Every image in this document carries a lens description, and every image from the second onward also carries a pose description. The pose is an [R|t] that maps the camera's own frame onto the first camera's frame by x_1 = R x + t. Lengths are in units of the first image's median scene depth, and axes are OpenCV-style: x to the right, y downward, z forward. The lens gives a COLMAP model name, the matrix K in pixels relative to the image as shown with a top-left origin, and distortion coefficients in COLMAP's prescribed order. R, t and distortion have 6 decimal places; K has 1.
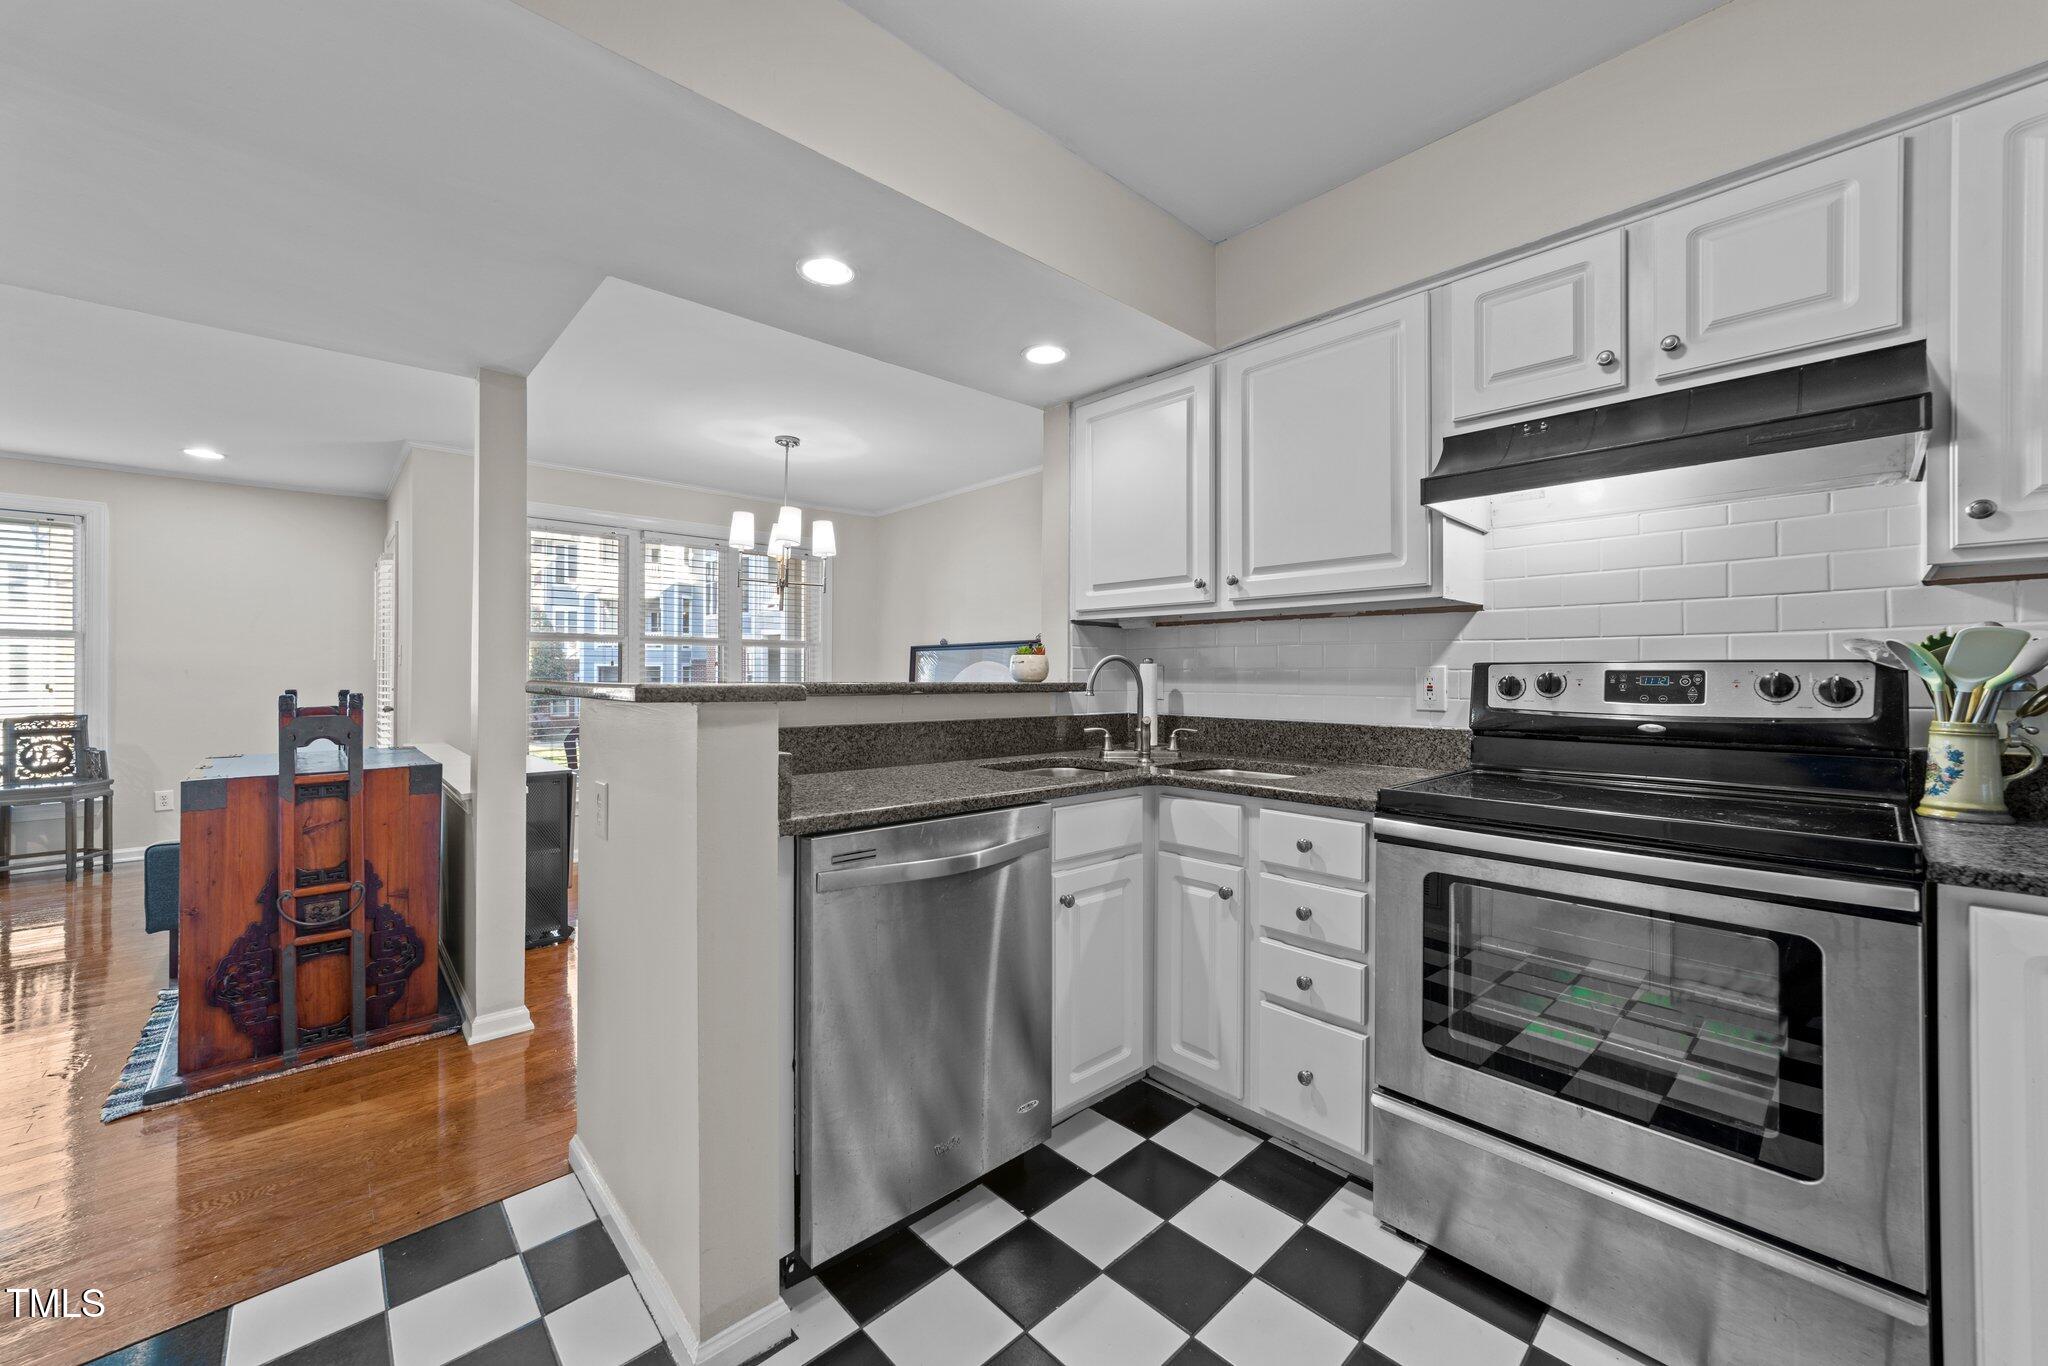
lens RADIAL K [[787.4, 0, 1011.9], [0, 787.4, 676.8], [0, 0, 1]] dist [-0.001048, -0.000019]
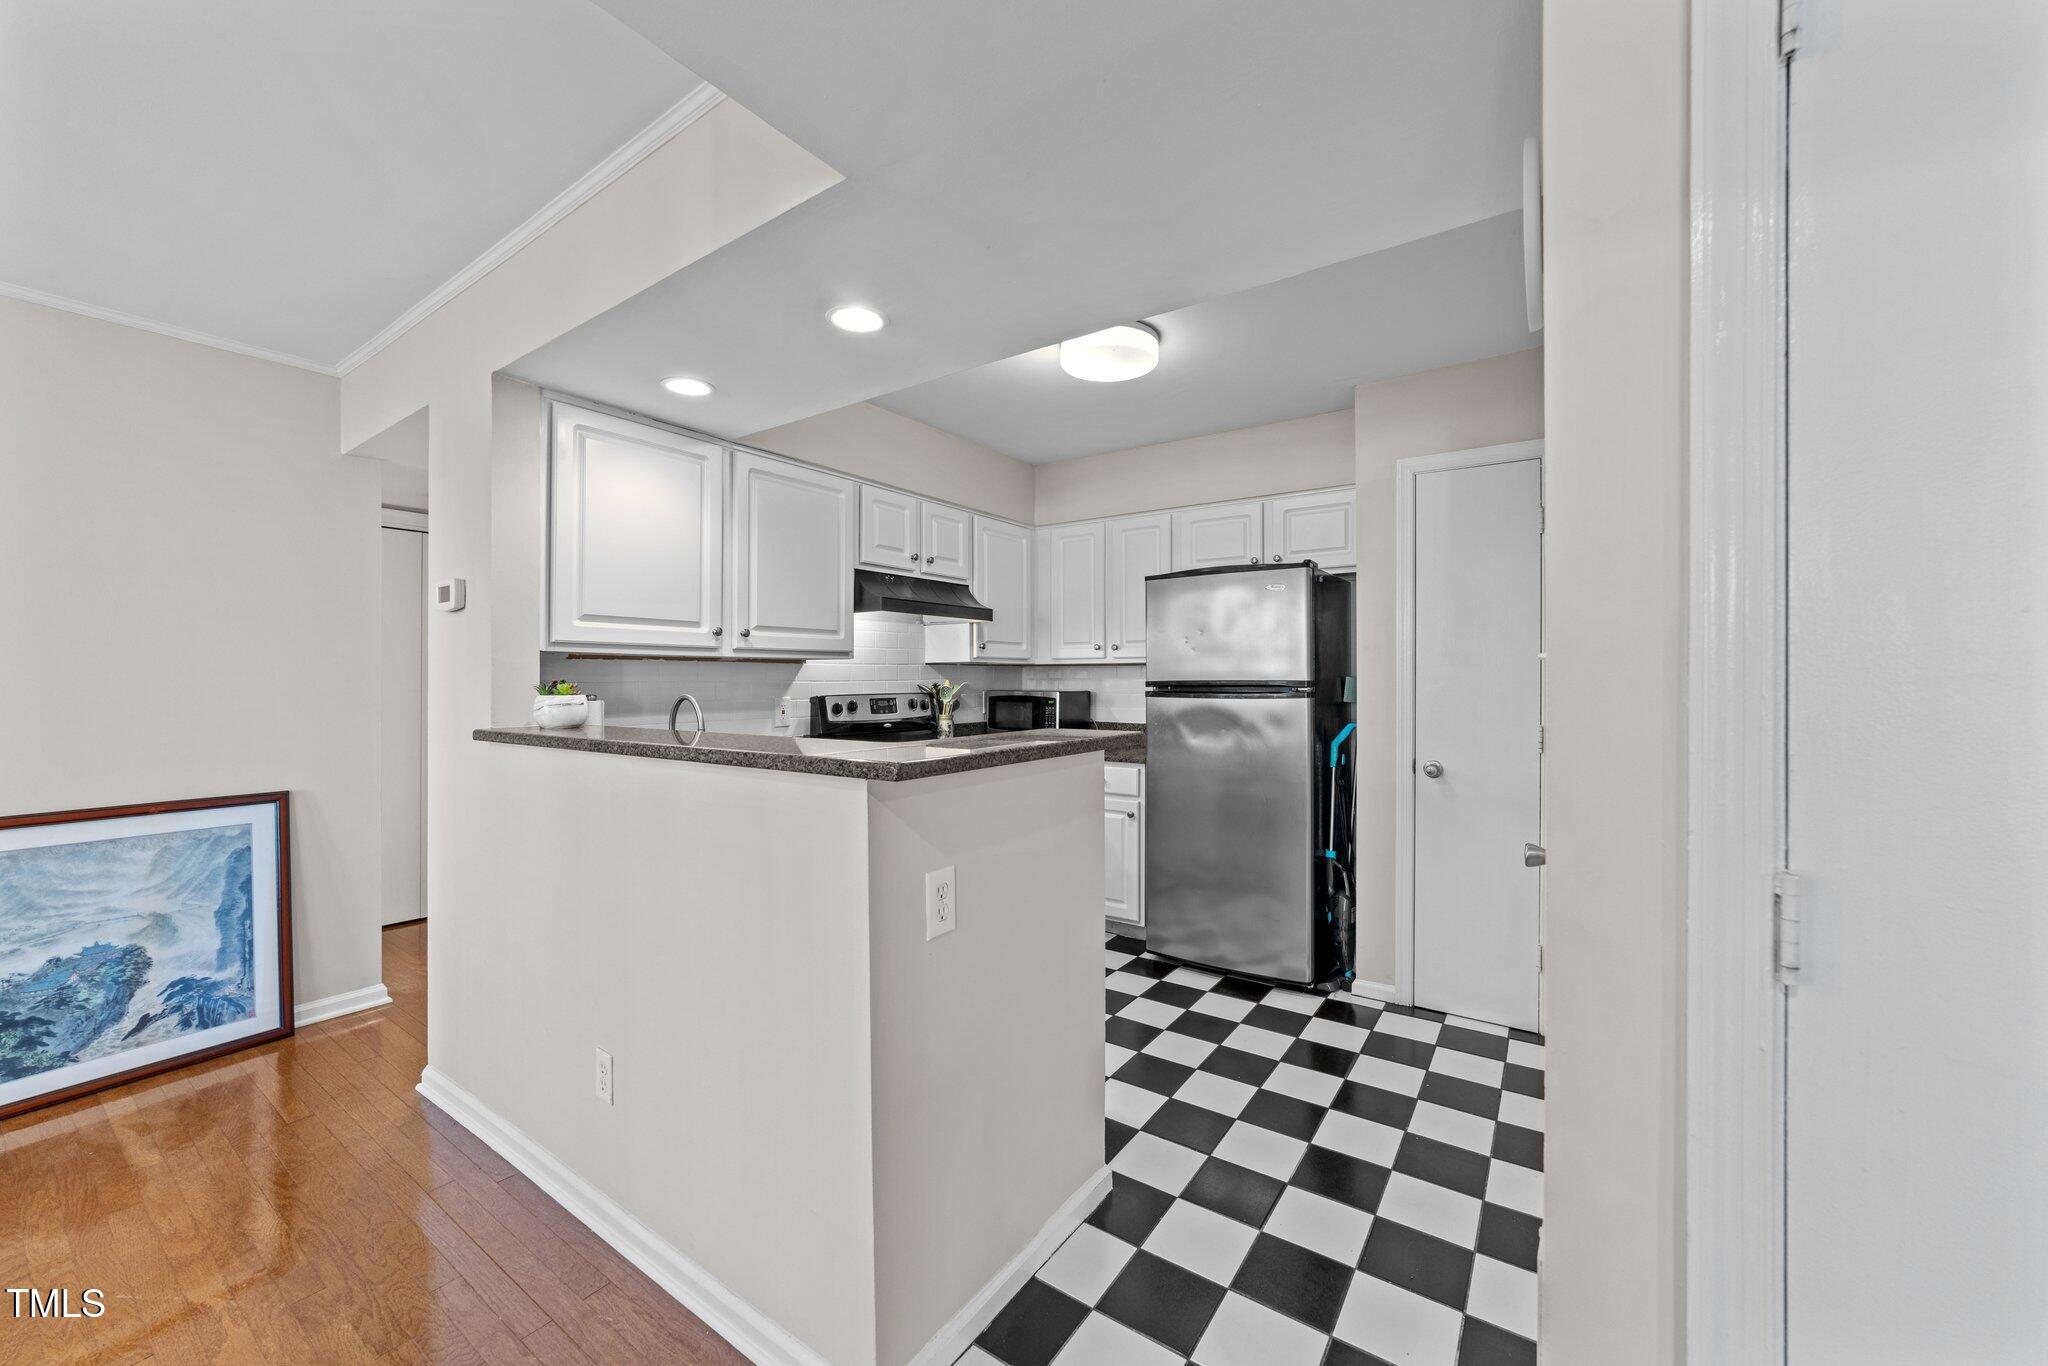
lens RADIAL K [[787.4, 0, 1009.9], [0, 787.4, 677.1], [0, 0, 1]] dist [-0.001048, -0.000019]
pose [[-0.213792, -0.005587, 0.976863, -1.224155], [0.002826, 0.999976, 0.006338, -0.071592], [-0.976875, 0.004116, -0.213771, 1.027981]]
